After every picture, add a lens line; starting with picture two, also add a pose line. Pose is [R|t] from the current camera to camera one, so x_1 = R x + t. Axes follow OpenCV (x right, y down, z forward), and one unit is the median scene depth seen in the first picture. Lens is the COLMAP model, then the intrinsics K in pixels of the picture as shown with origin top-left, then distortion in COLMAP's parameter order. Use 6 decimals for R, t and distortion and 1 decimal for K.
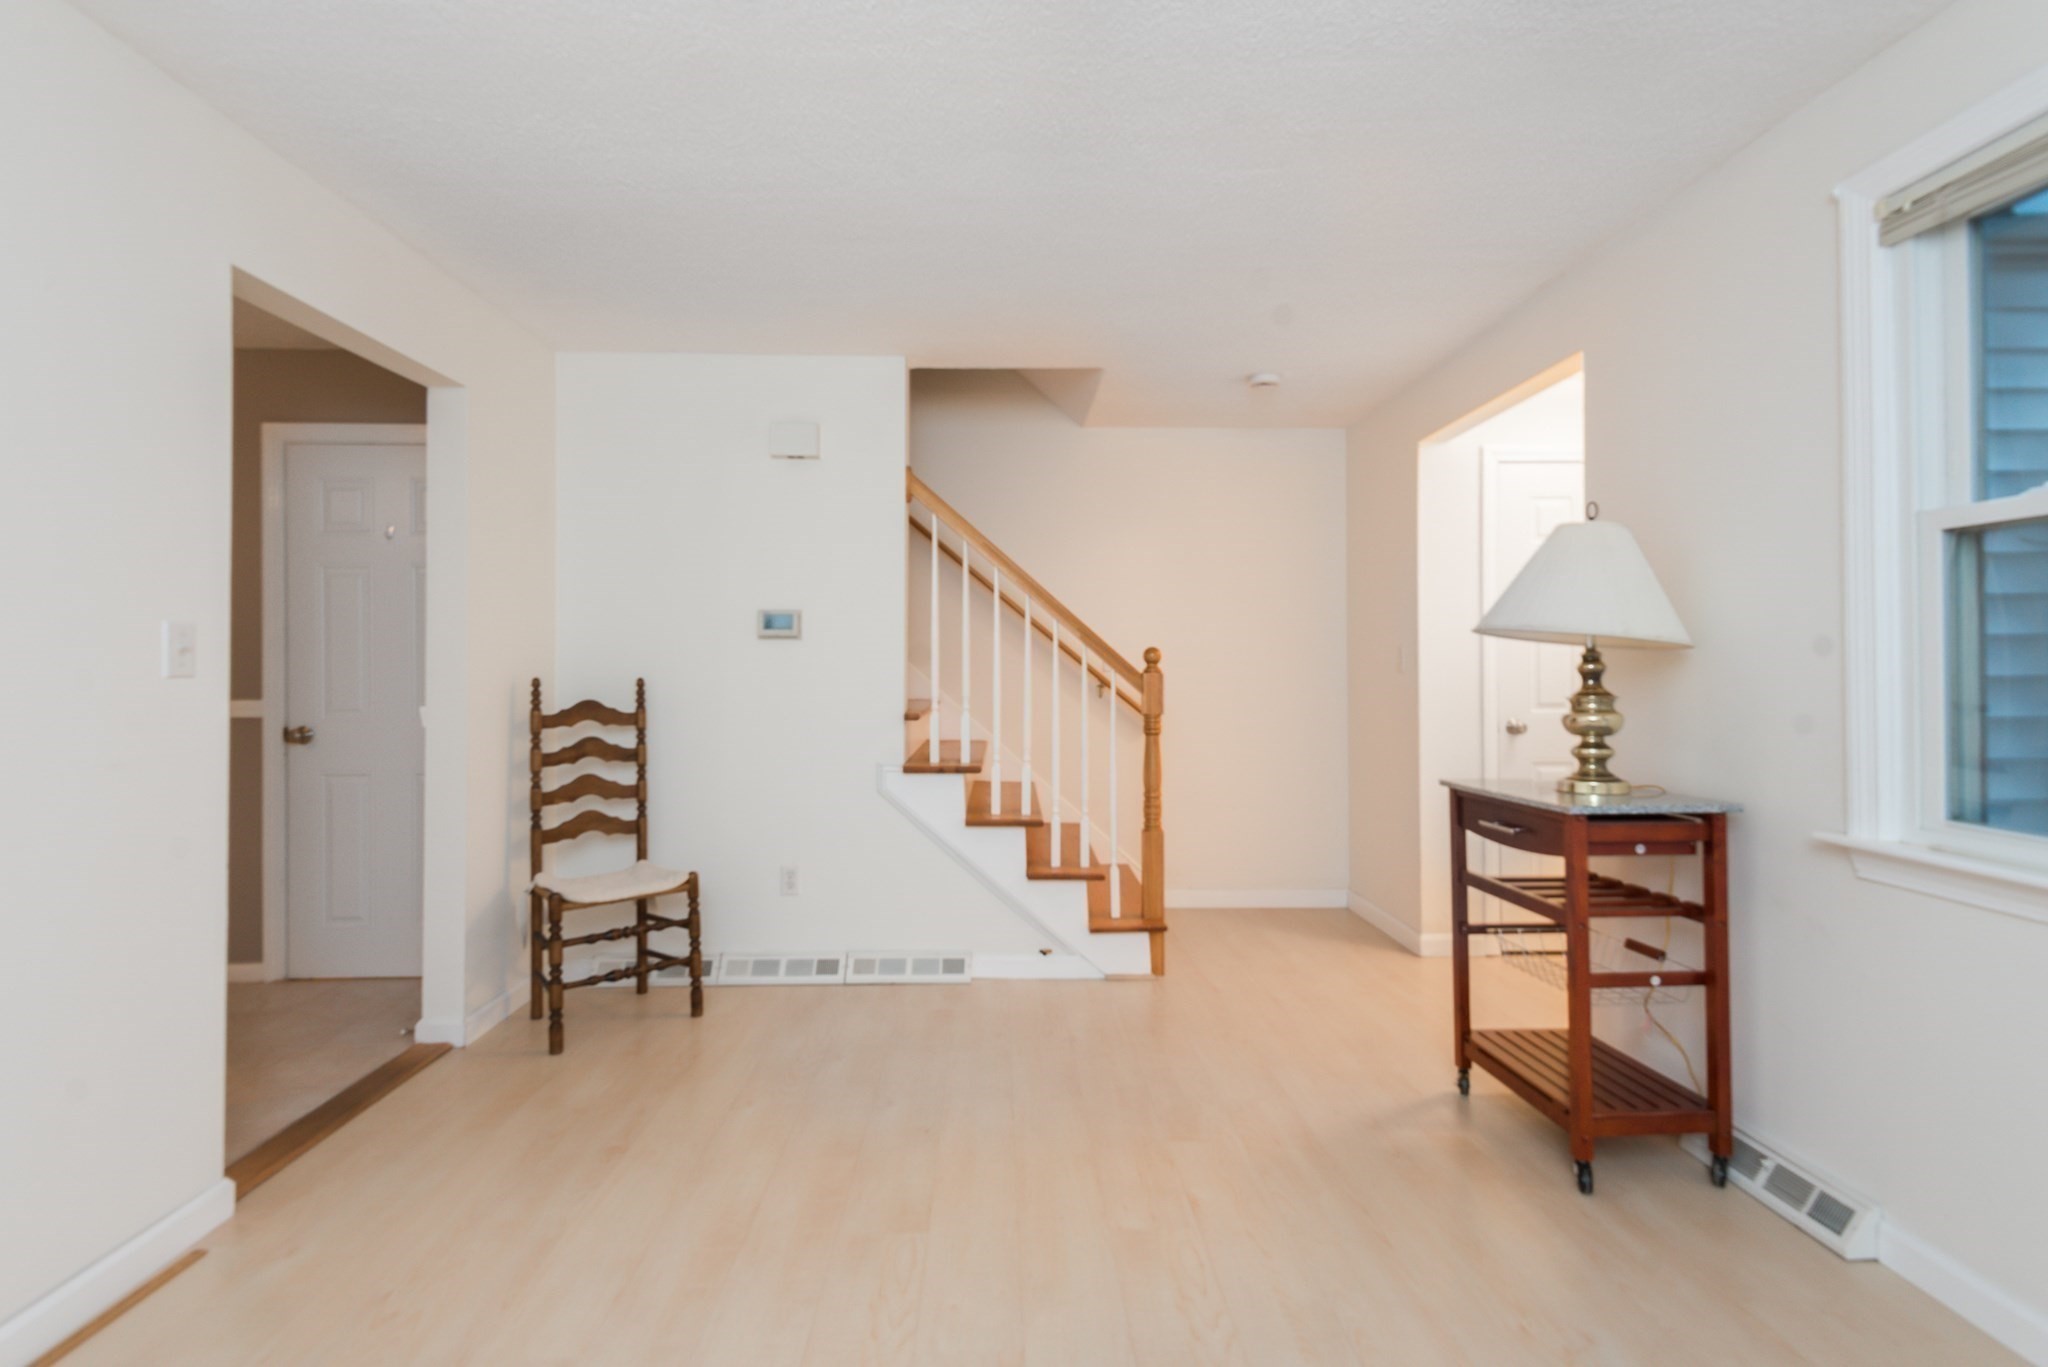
lens RADIAL K [[958.3, 0, 1017.6], [0, 958.3, 664.2], [0, 0, 1]] dist [0.015478, -0.007757]
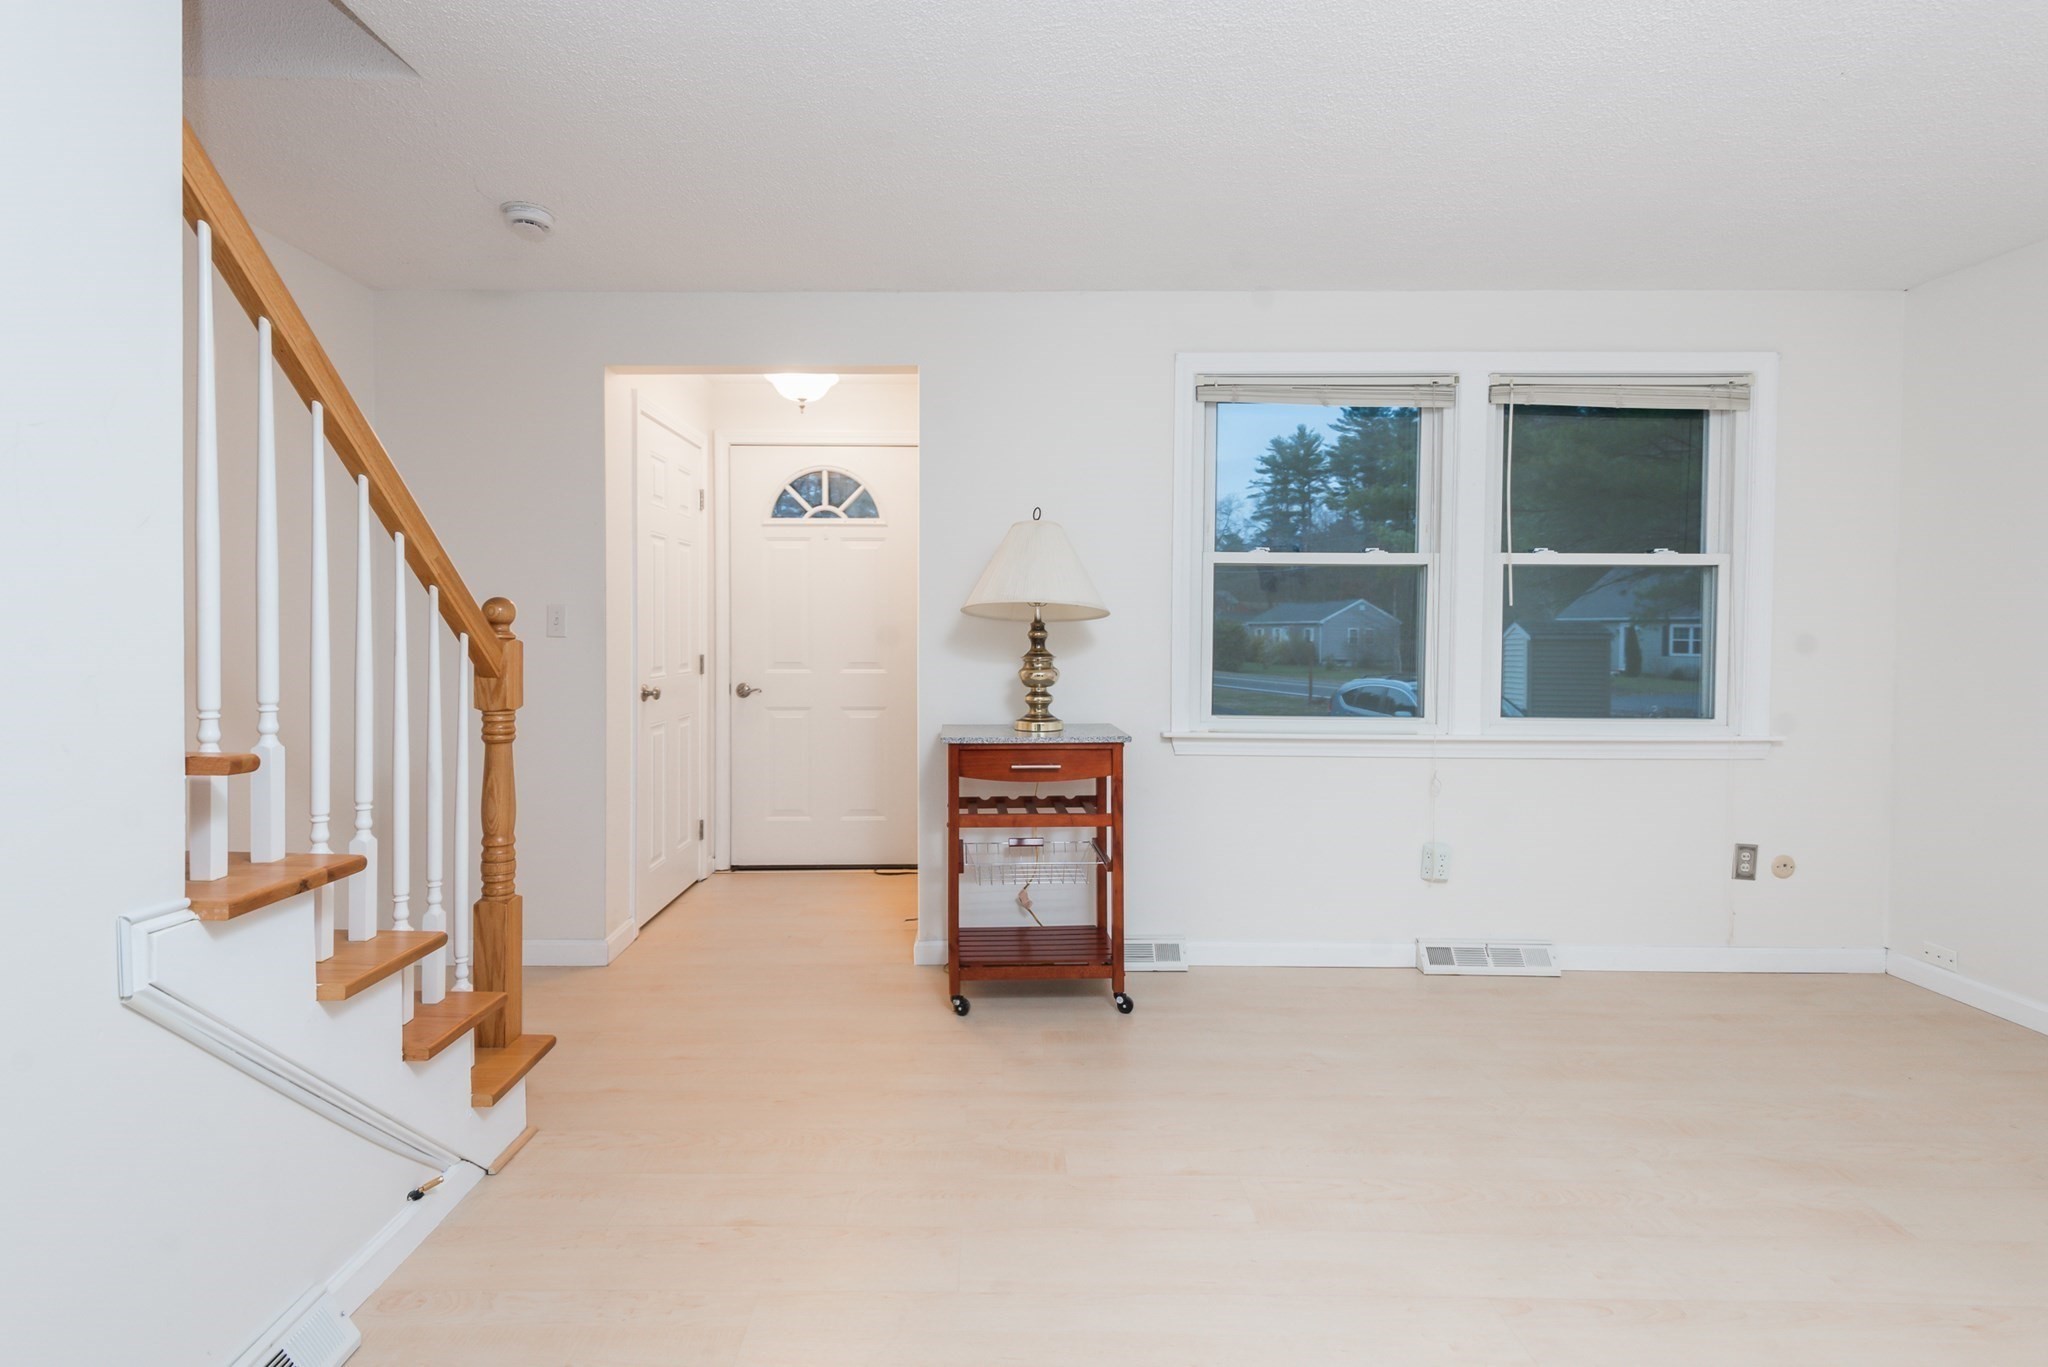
lens RADIAL K [[958.3, 0, 994.3], [0, 958.3, 647.1], [0, 0, 1]] dist [0.015478, -0.007757]
pose [[0.037178, -0.020530, 0.999098, -0.696248], [-0.011759, 0.999711, 0.020980, -0.006395], [-0.999239, -0.012528, 0.036926, 1.004883]]
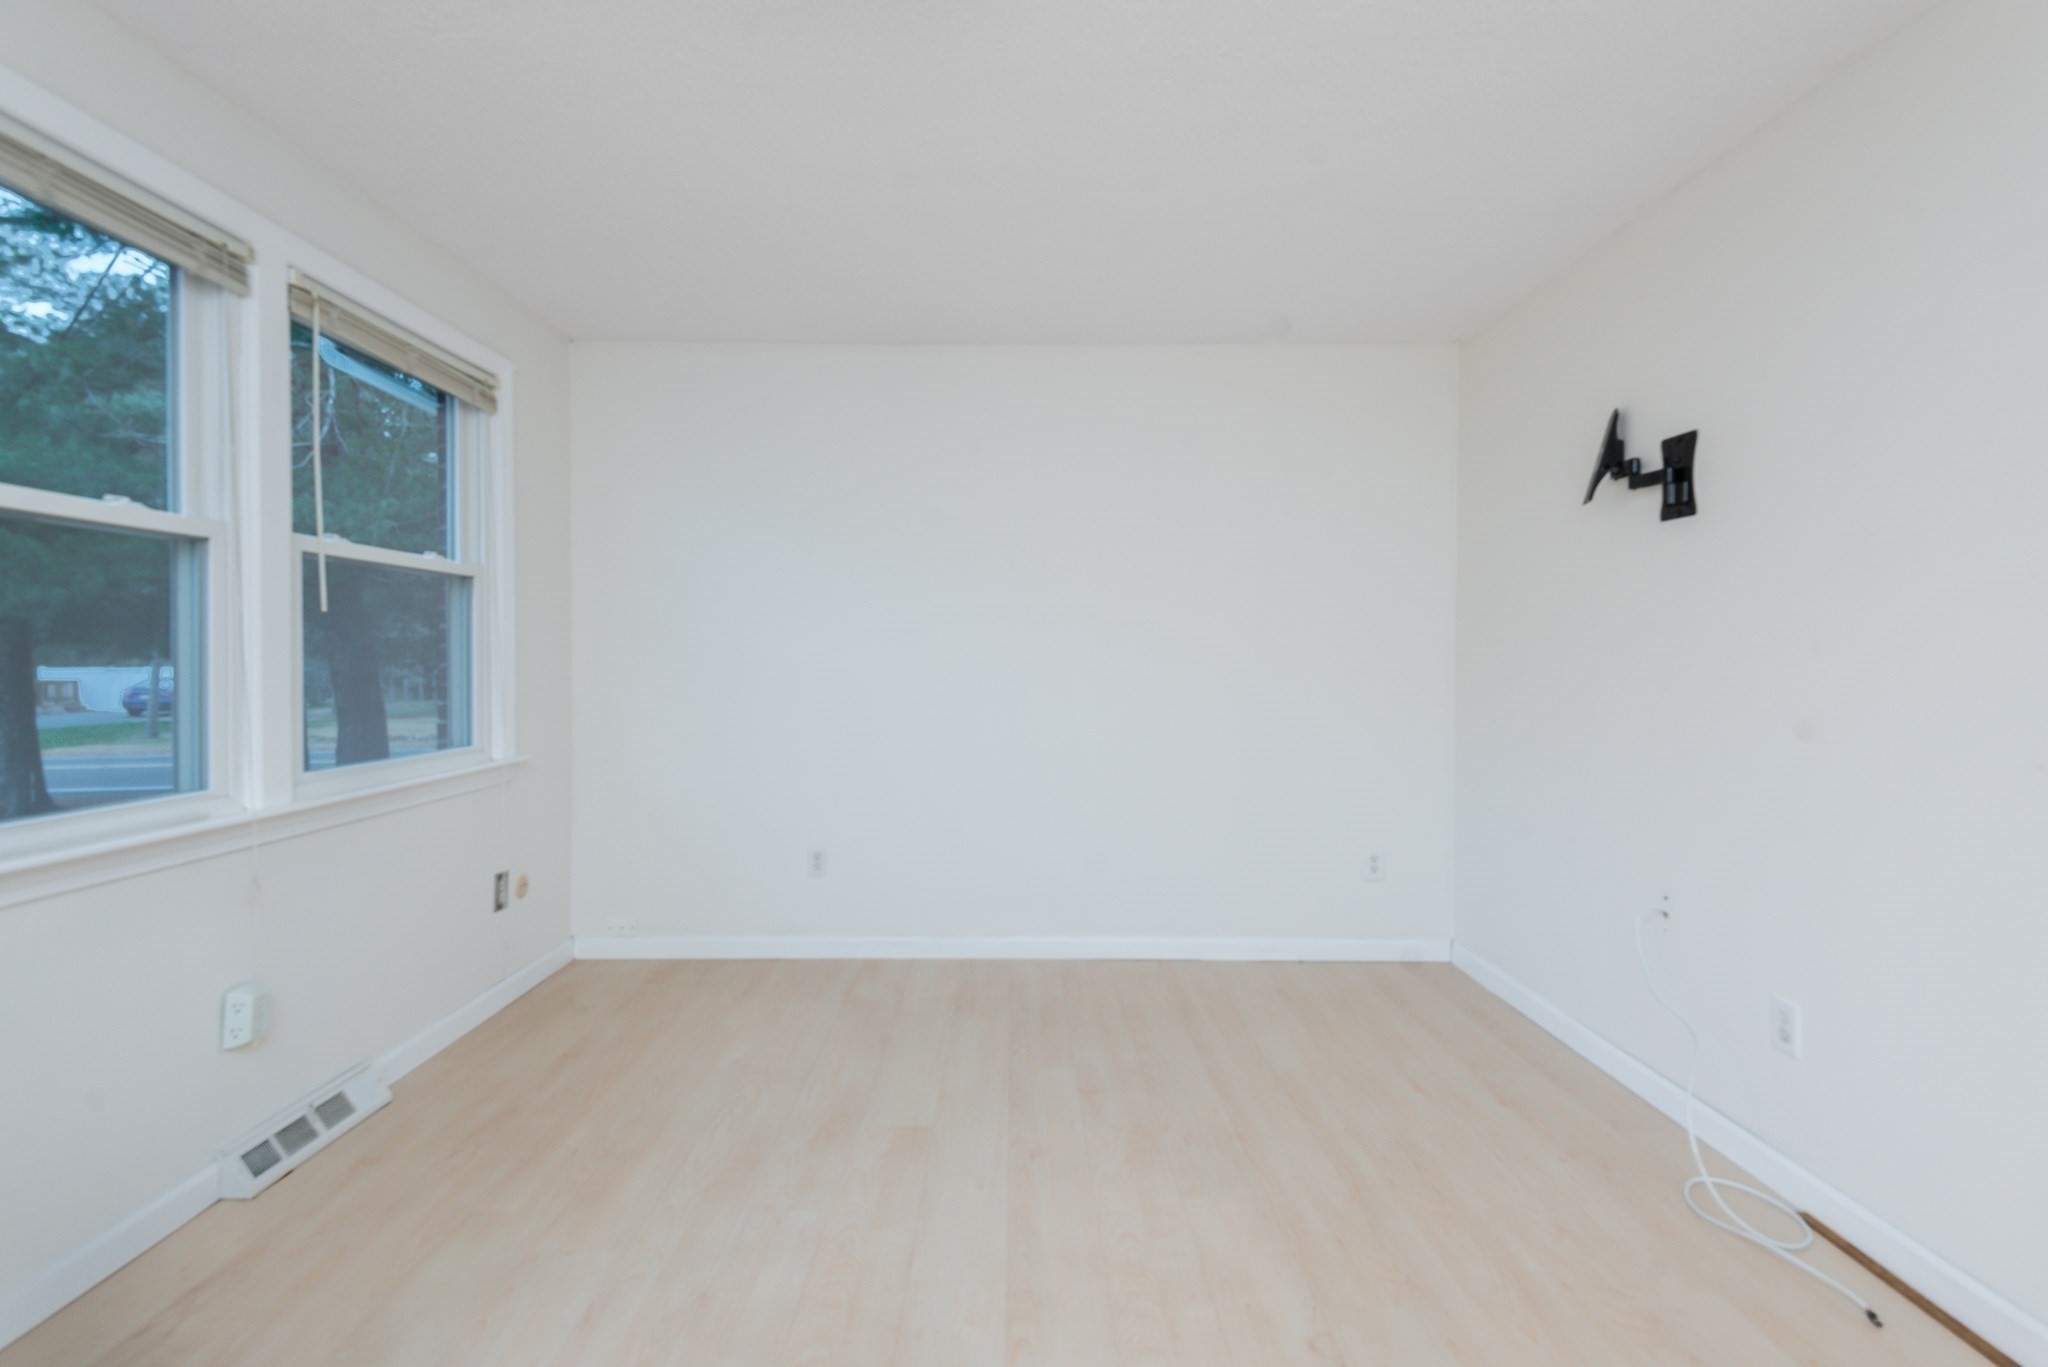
lens RADIAL K [[958.3, 0, 1029.5], [0, 958.3, 673.0], [0, 0, 1]] dist [0.015478, -0.007757]
pose [[-0.999630, -0.010135, 0.025250, -0.030860], [-0.009801, 0.999863, 0.013327, -0.004477], [-0.025382, 0.013074, -0.999592, 1.265651]]
